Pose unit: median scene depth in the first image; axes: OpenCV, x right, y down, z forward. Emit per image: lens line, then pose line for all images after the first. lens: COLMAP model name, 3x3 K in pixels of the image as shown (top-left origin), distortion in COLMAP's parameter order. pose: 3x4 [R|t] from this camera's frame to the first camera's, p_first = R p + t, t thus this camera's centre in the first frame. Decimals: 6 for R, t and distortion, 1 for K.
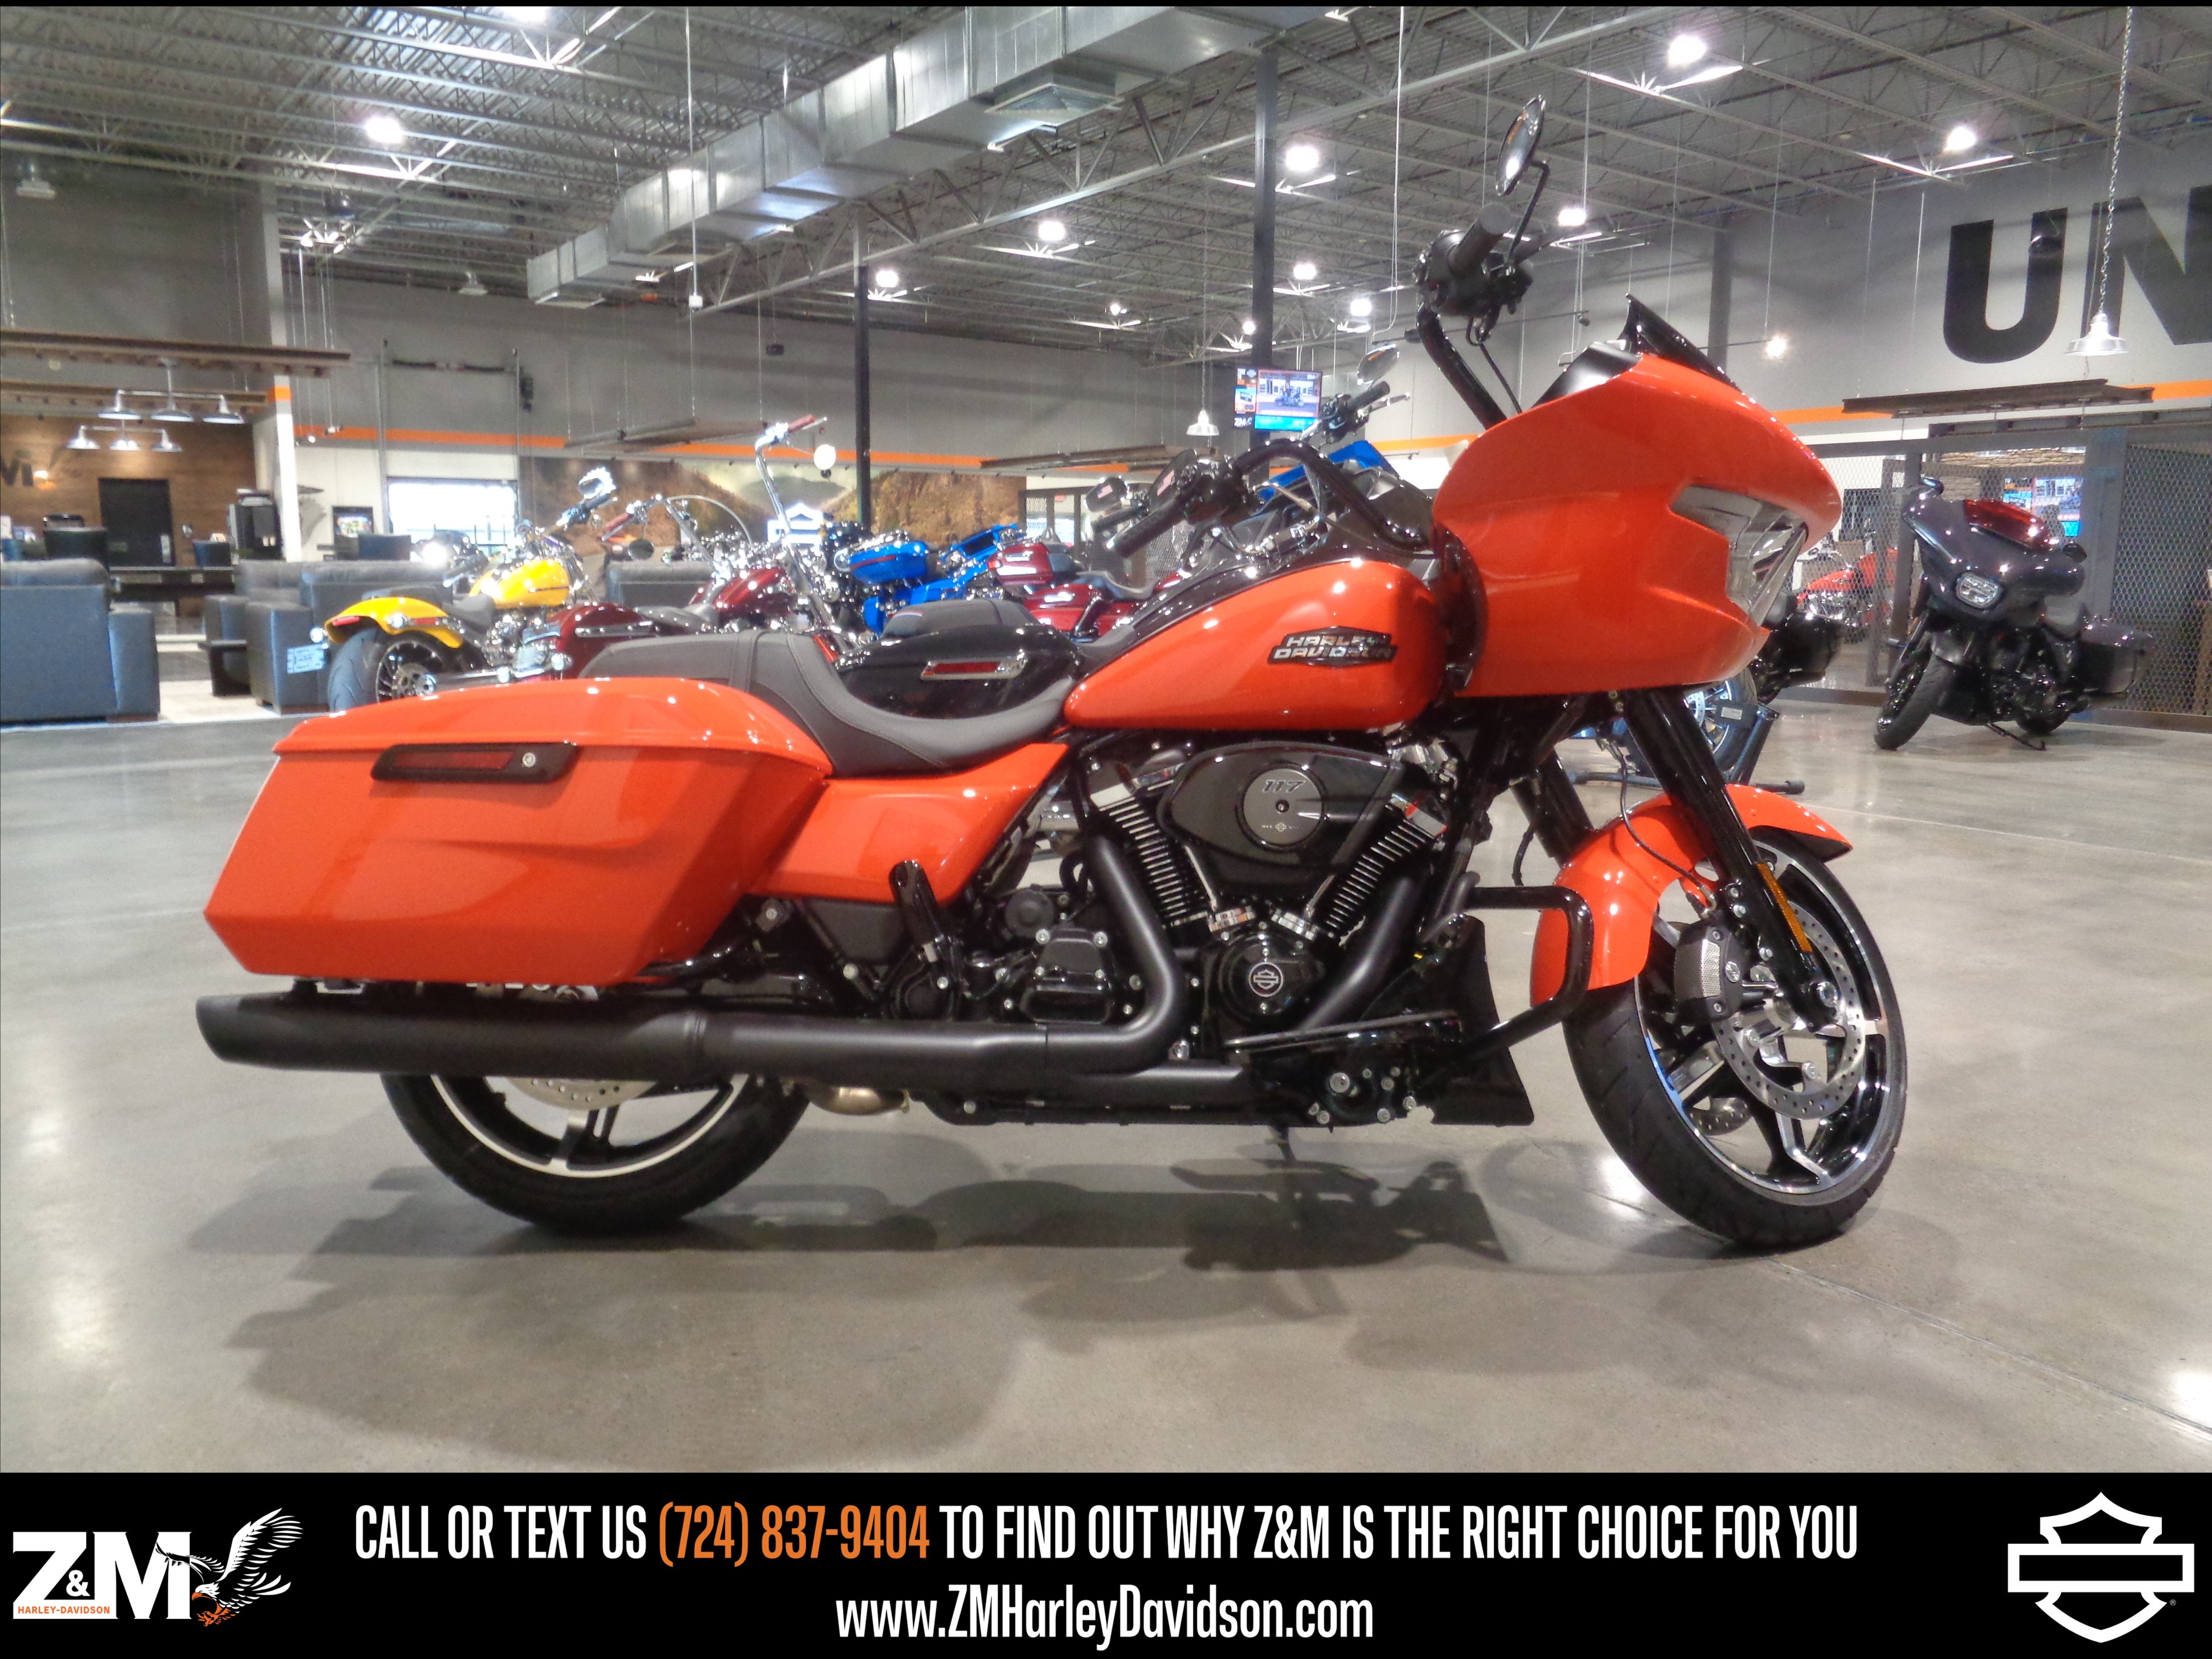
lens RADIAL K [[1677.4, 0, 1106.0], [0, 1677.4, 829.5], [0, 0, 1]] dist [-0.010956, 0.003613]
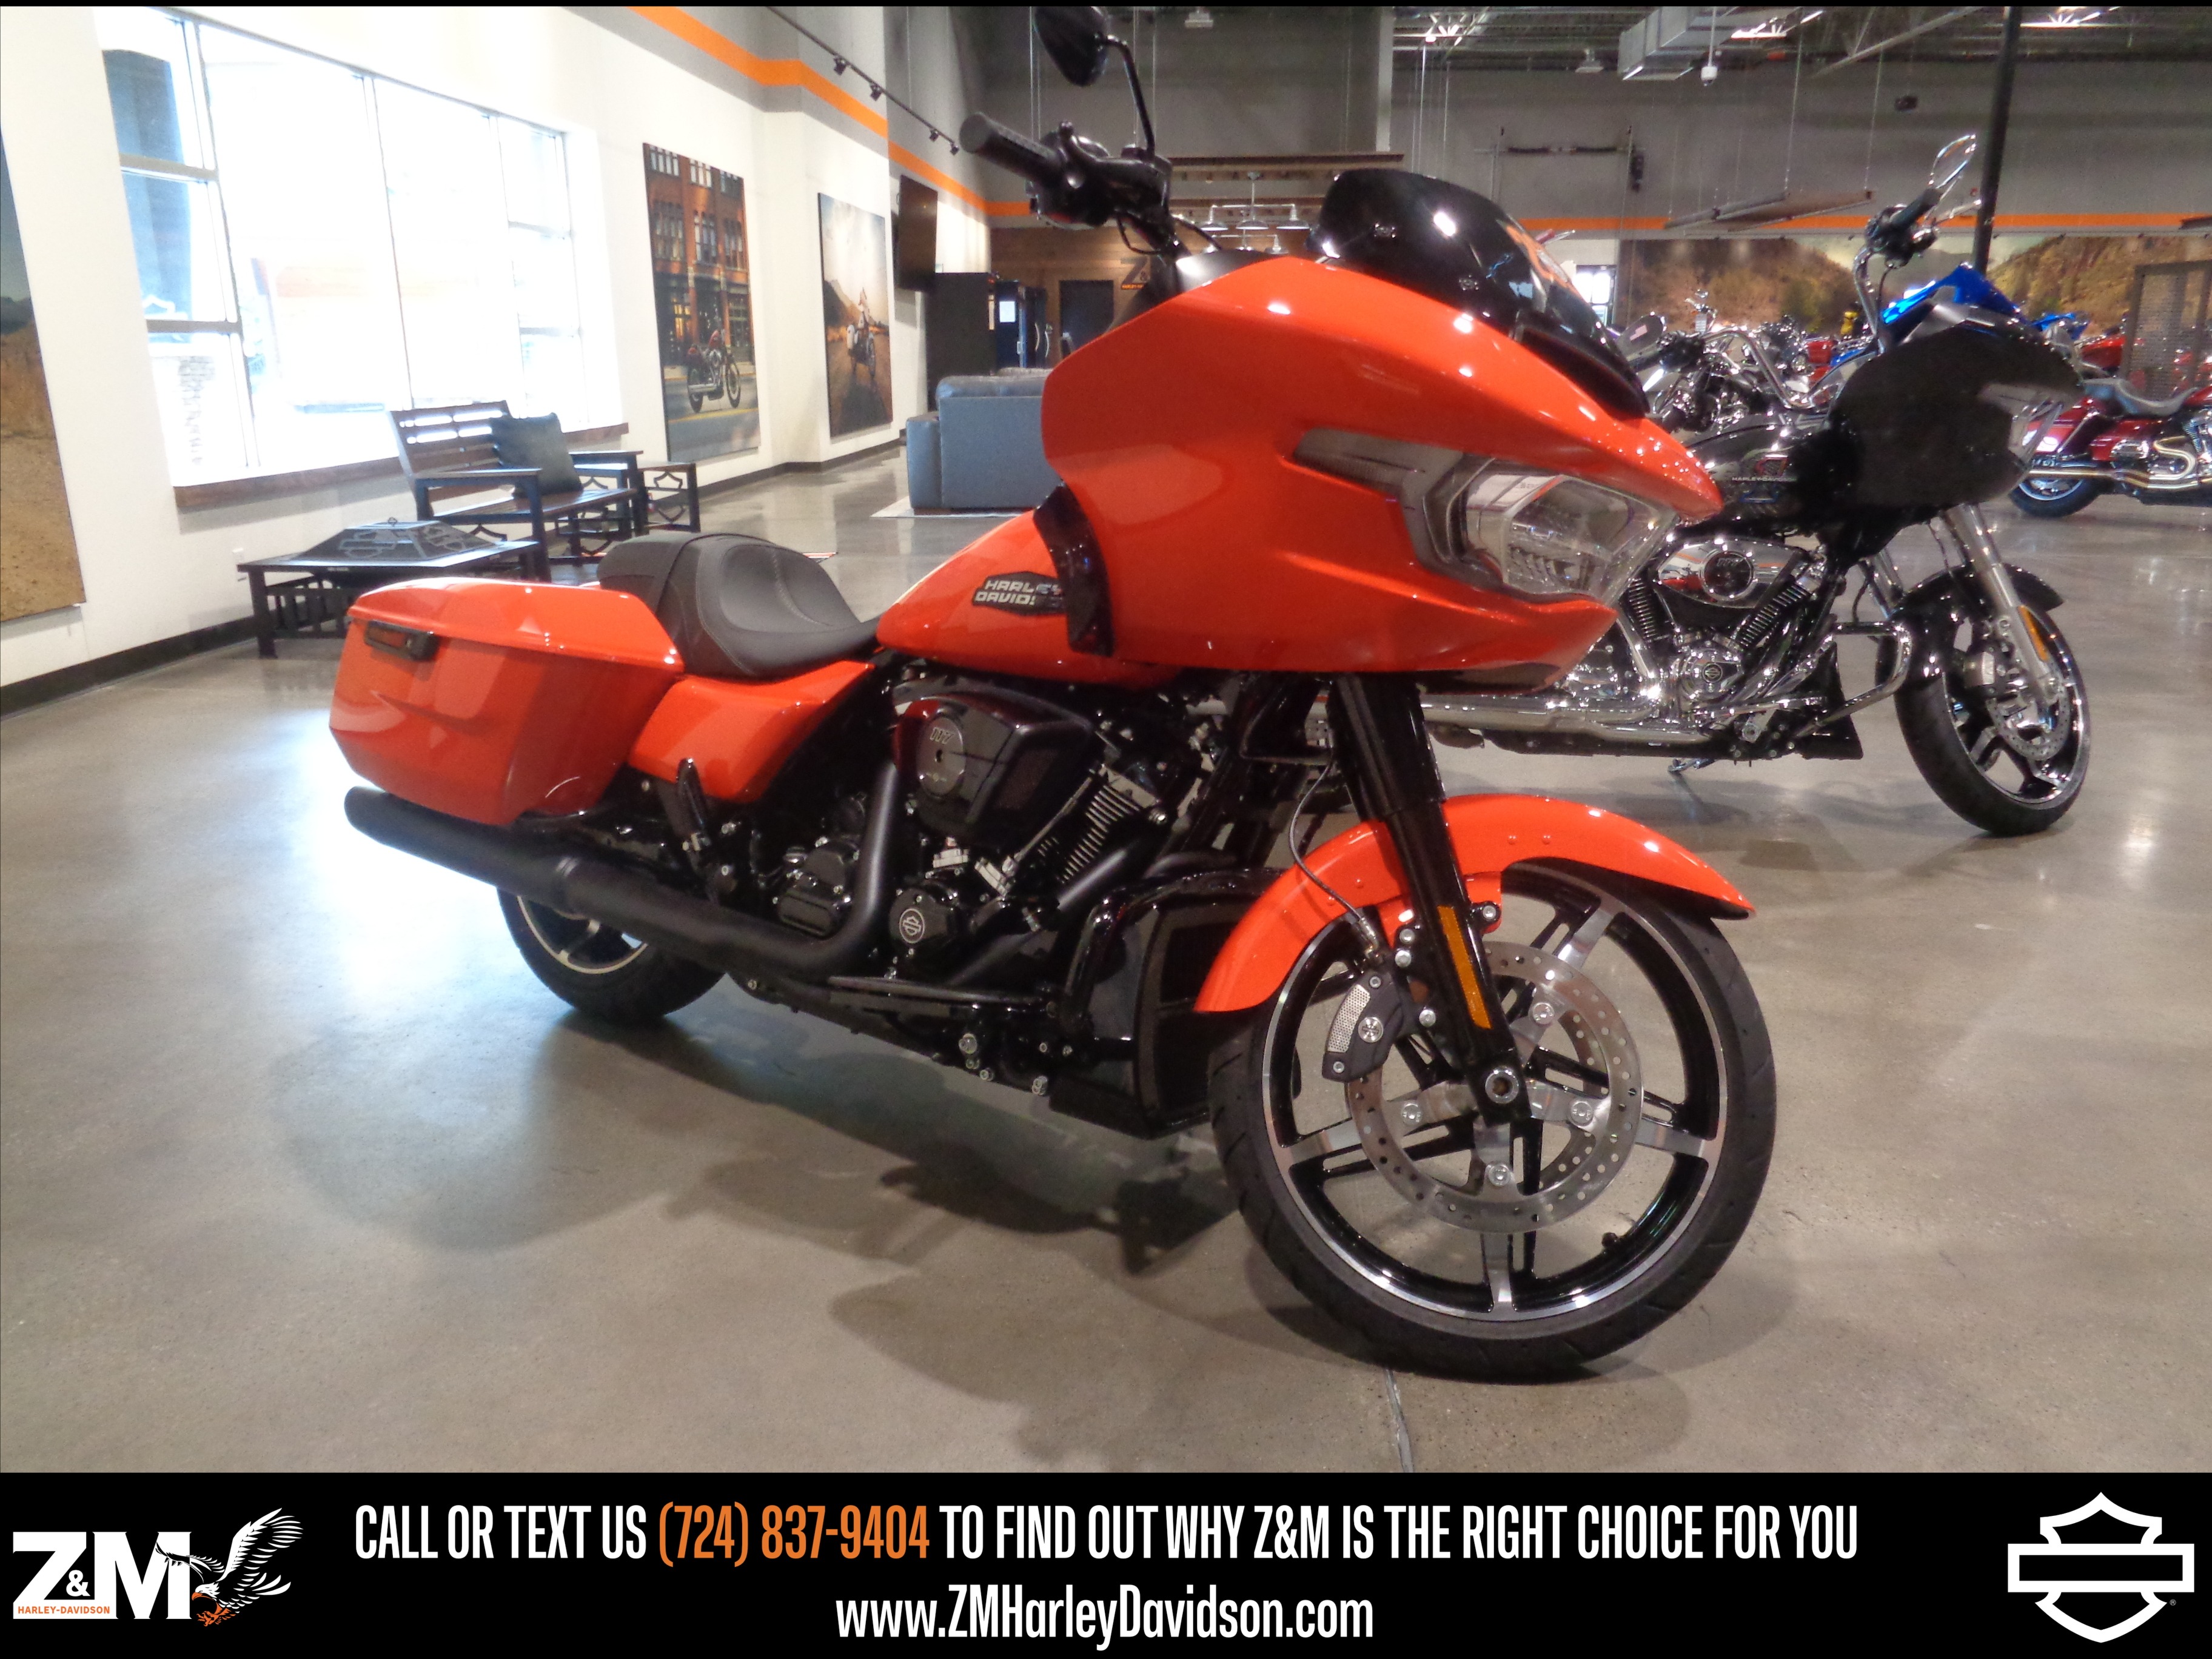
lens RADIAL K [[1677.4, 0, 1106.0], [0, 1677.4, 829.5], [0, 0, 1]] dist [-0.010956, 0.003613]
pose [[0.777927, 0.166483, -0.605898, 0.077437], [-0.087871, 0.983610, 0.157448, -0.013388], [0.622180, -0.069242, 0.779806, 0.029286]]
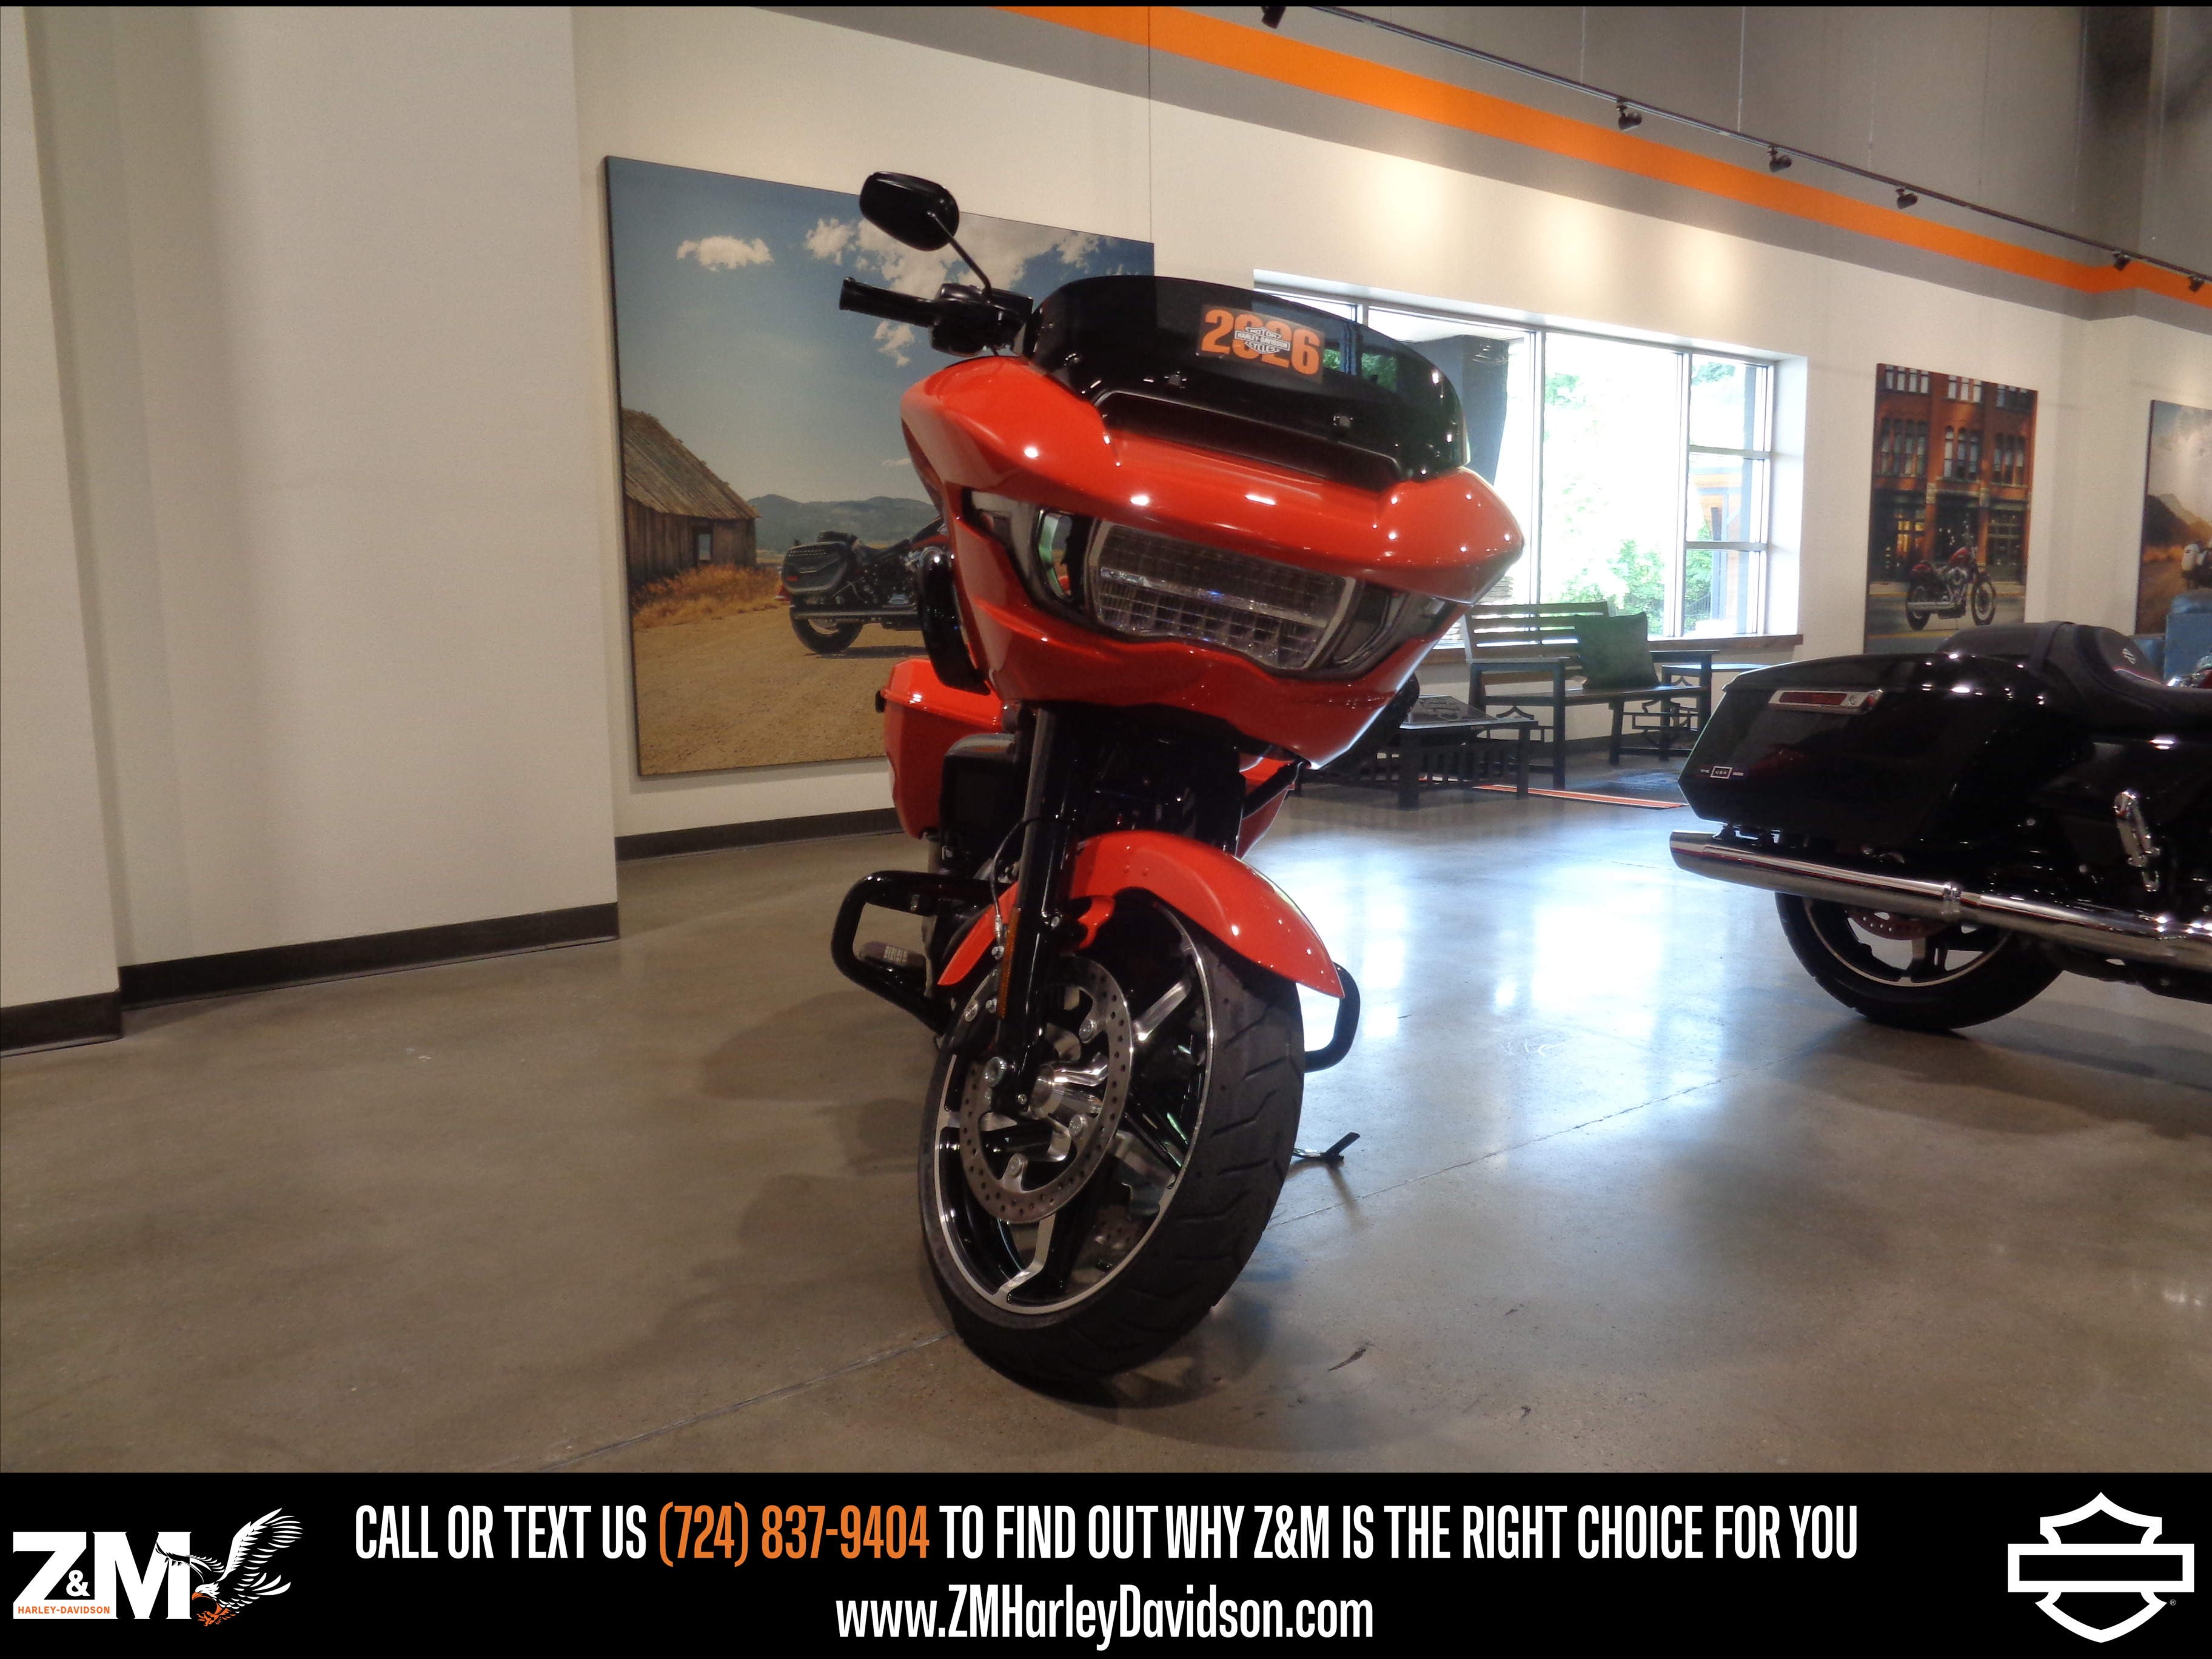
lens RADIAL K [[1677.4, 0, 1106.0], [0, 1677.4, 829.5], [0, 0, 1]] dist [-0.010956, 0.003613]
pose [[0.045814, 0.130361, -0.990408, 0.132665], [-0.147894, 0.981408, 0.122335, -0.014656], [0.987942, 0.140871, 0.064242, 0.102733]]
